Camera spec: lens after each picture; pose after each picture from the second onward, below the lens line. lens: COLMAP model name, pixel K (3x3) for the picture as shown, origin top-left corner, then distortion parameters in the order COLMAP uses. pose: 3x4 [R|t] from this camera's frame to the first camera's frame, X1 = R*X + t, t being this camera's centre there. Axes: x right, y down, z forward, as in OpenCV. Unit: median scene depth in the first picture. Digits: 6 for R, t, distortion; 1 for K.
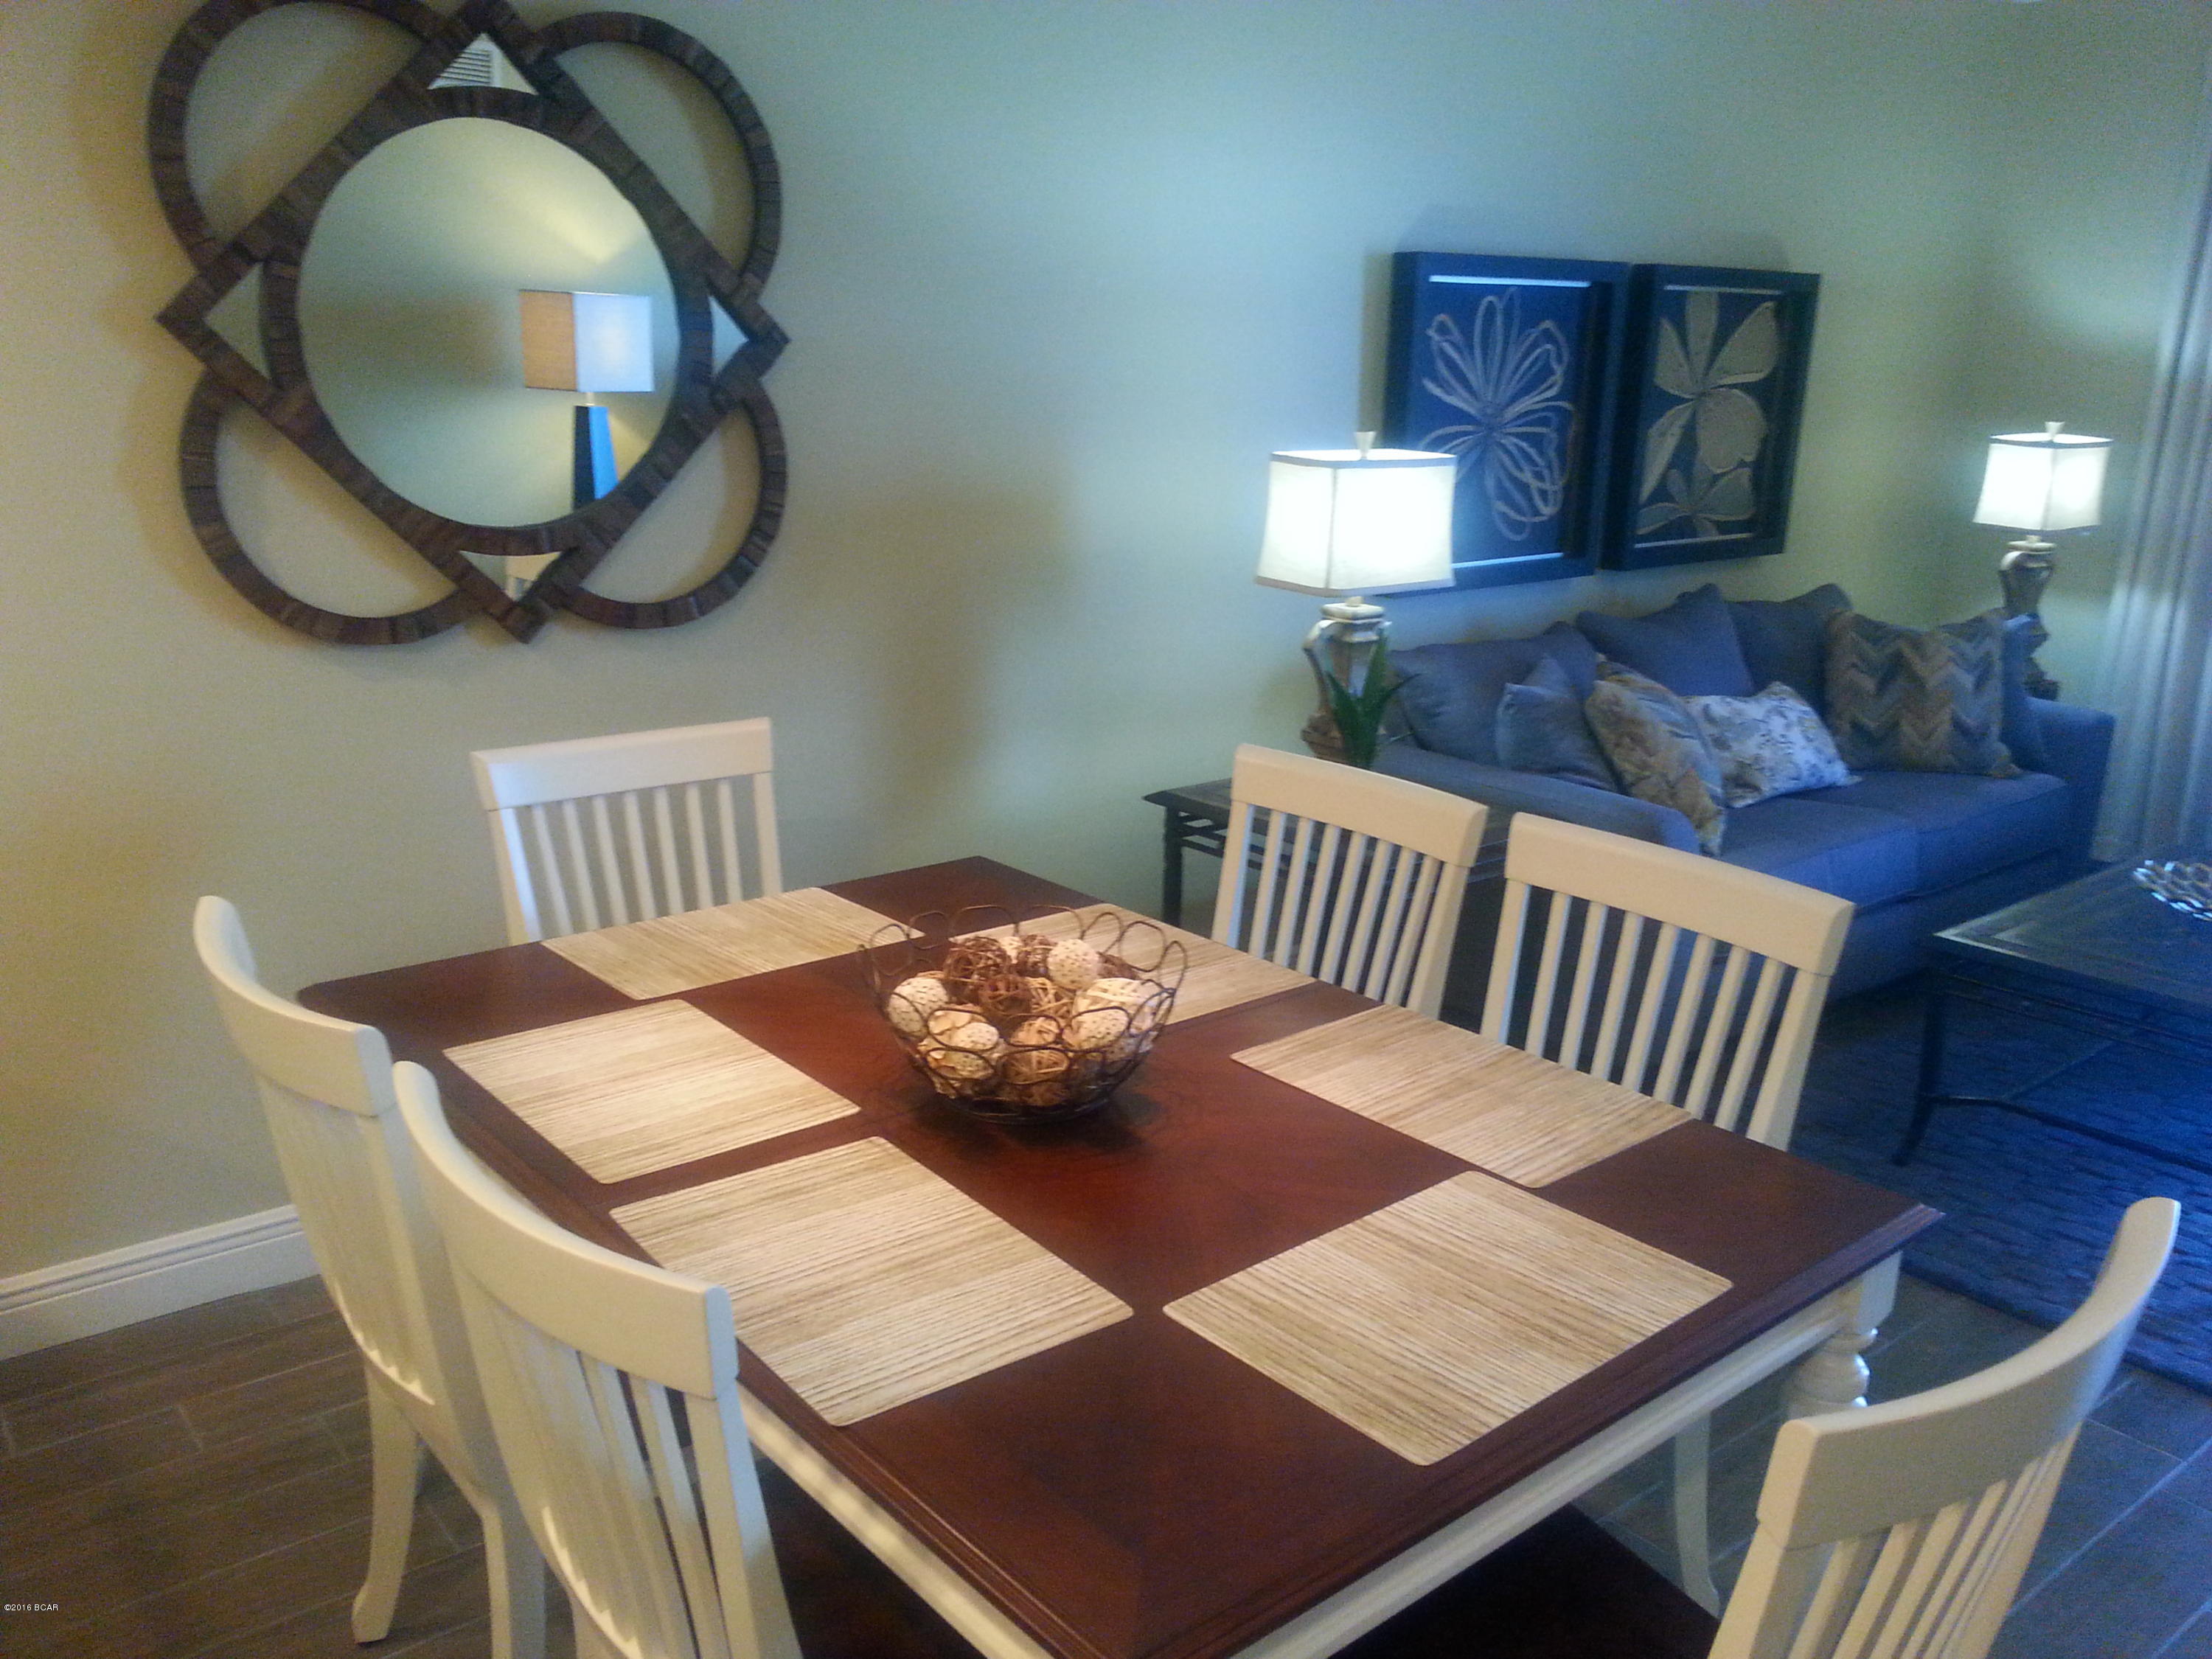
lens RADIAL K [[1765.6, 0, 1126.8], [0, 1765.6, 850.7], [0, 0, 1]] dist [0.103604, -0.171775]
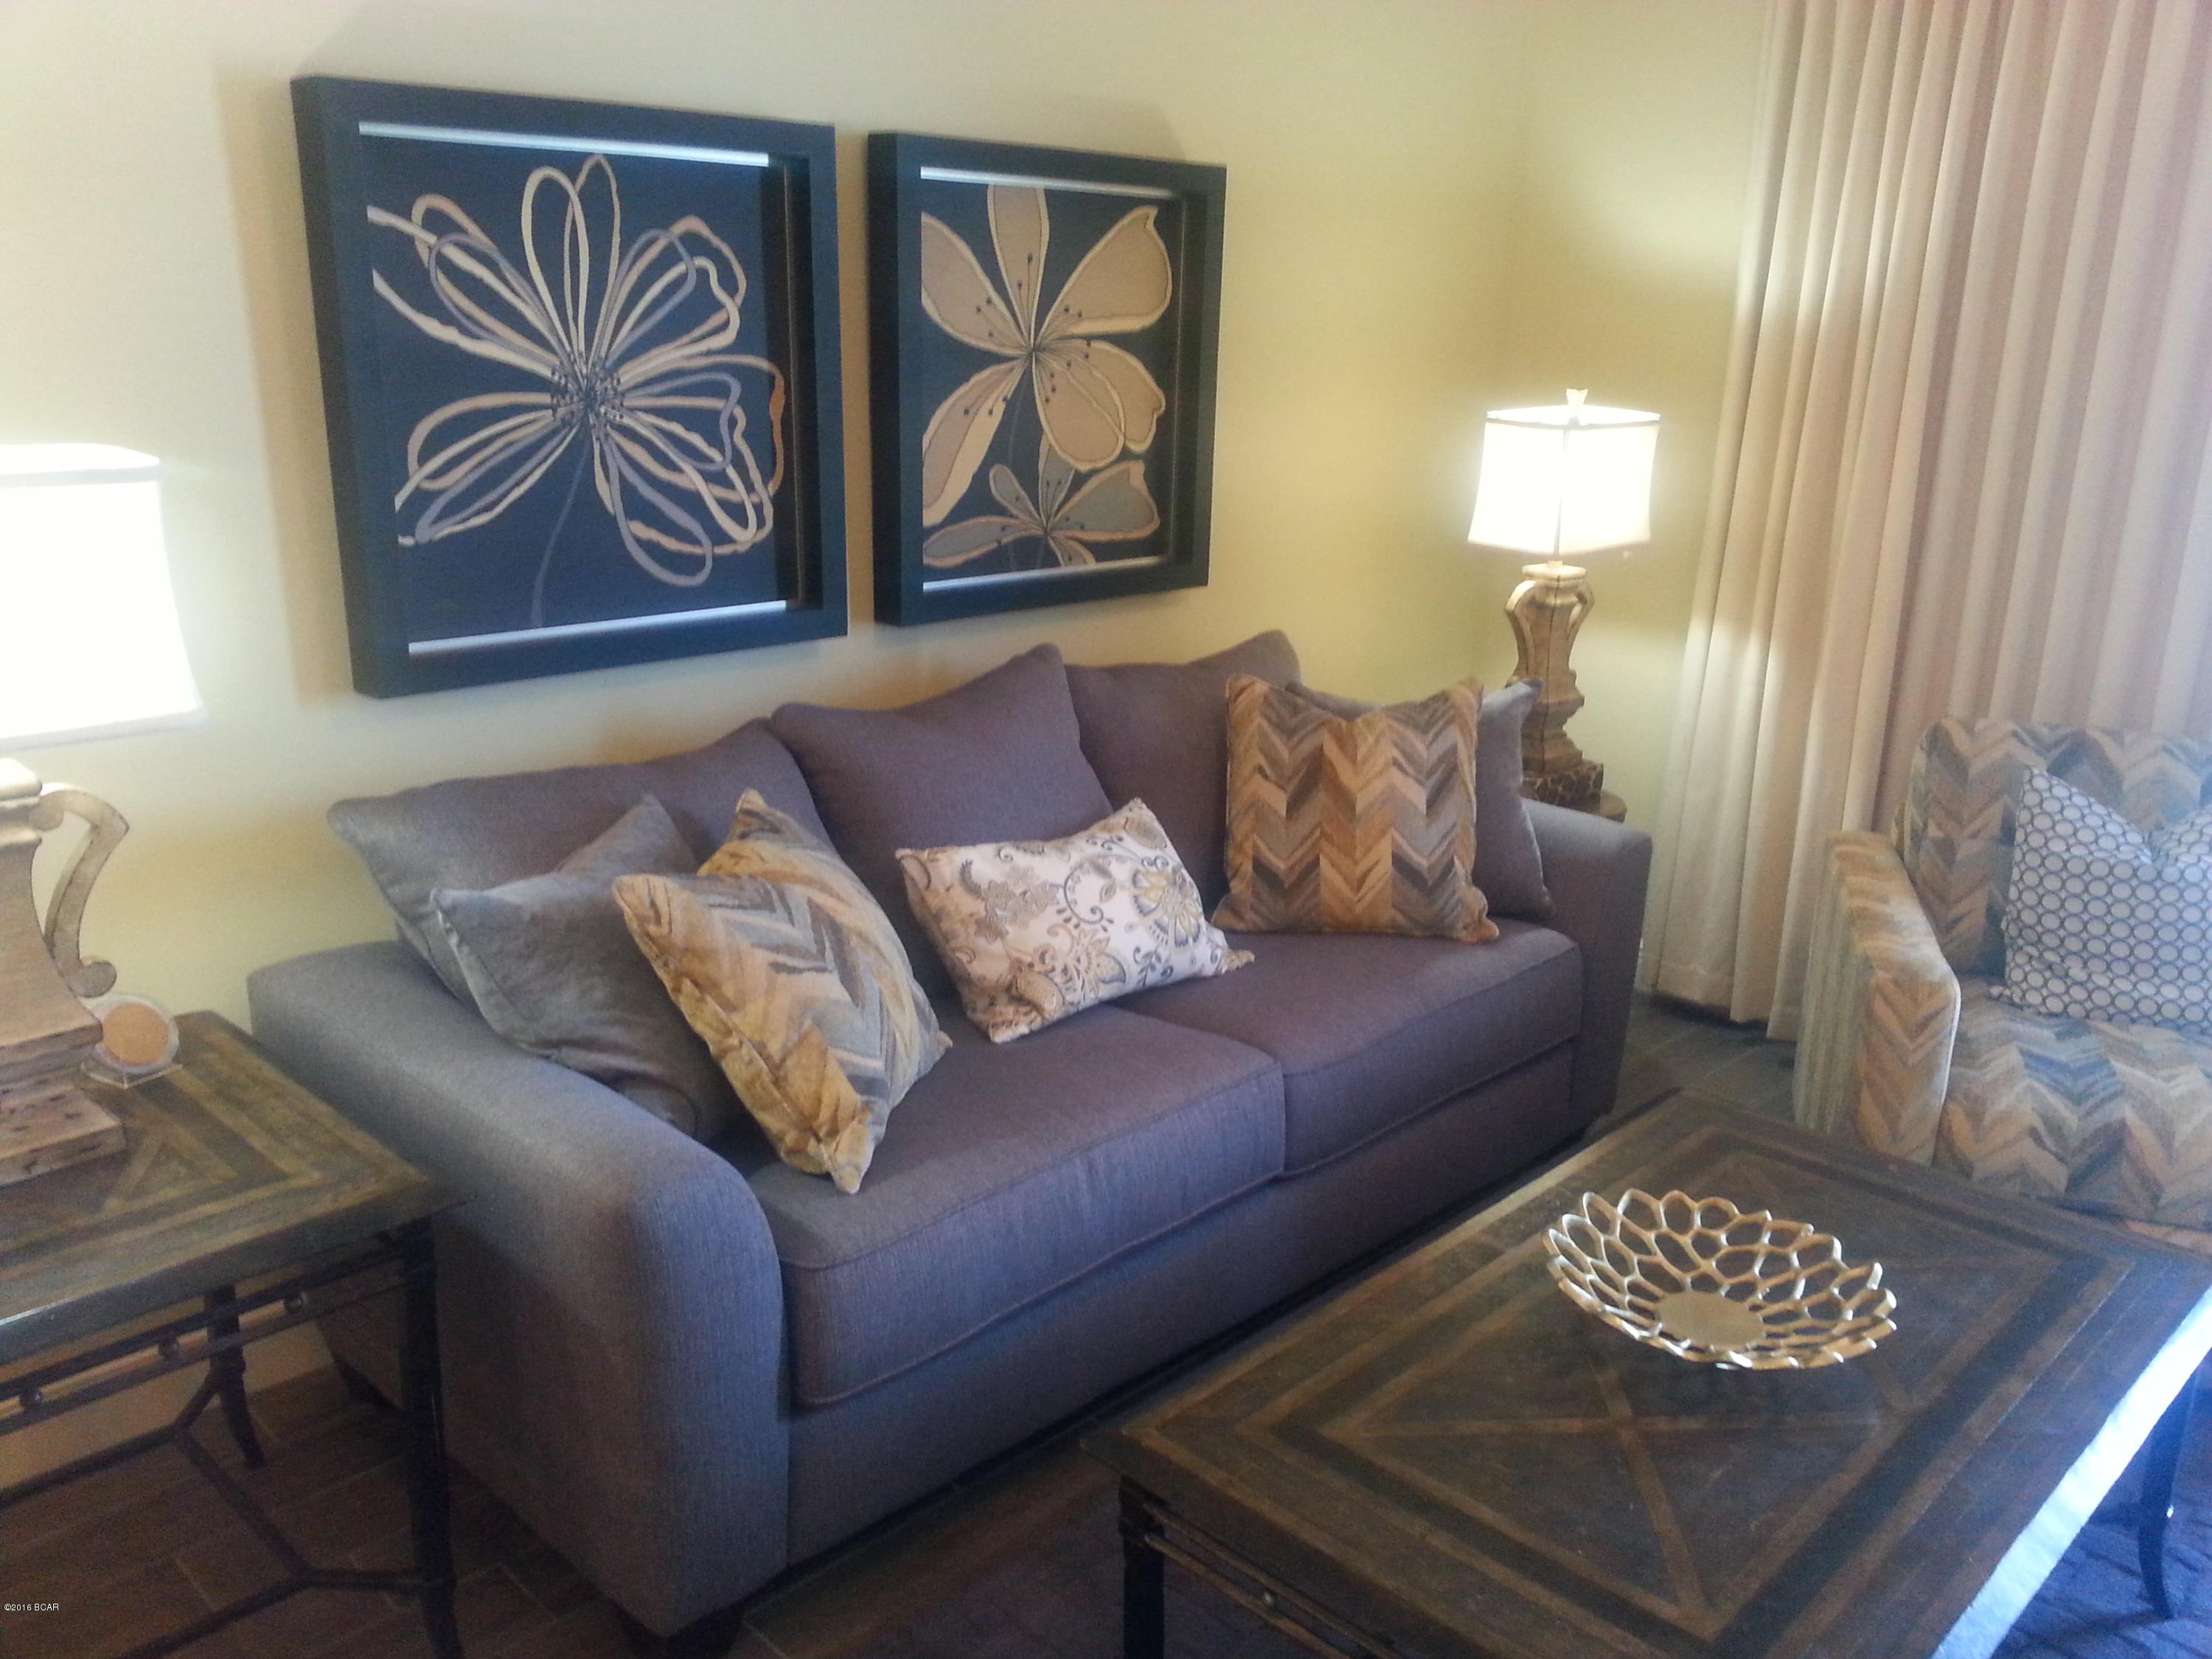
lens RADIAL K [[1765.6, 0, 1126.8], [0, 1765.6, 850.7], [0, 0, 1]] dist [0.103604, -0.171775]
pose [[0.994032, -0.027730, 0.105509, 0.296177], [0.025408, 0.999406, 0.023283, -0.092527], [-0.106092, -0.020464, 0.994146, 0.371626]]
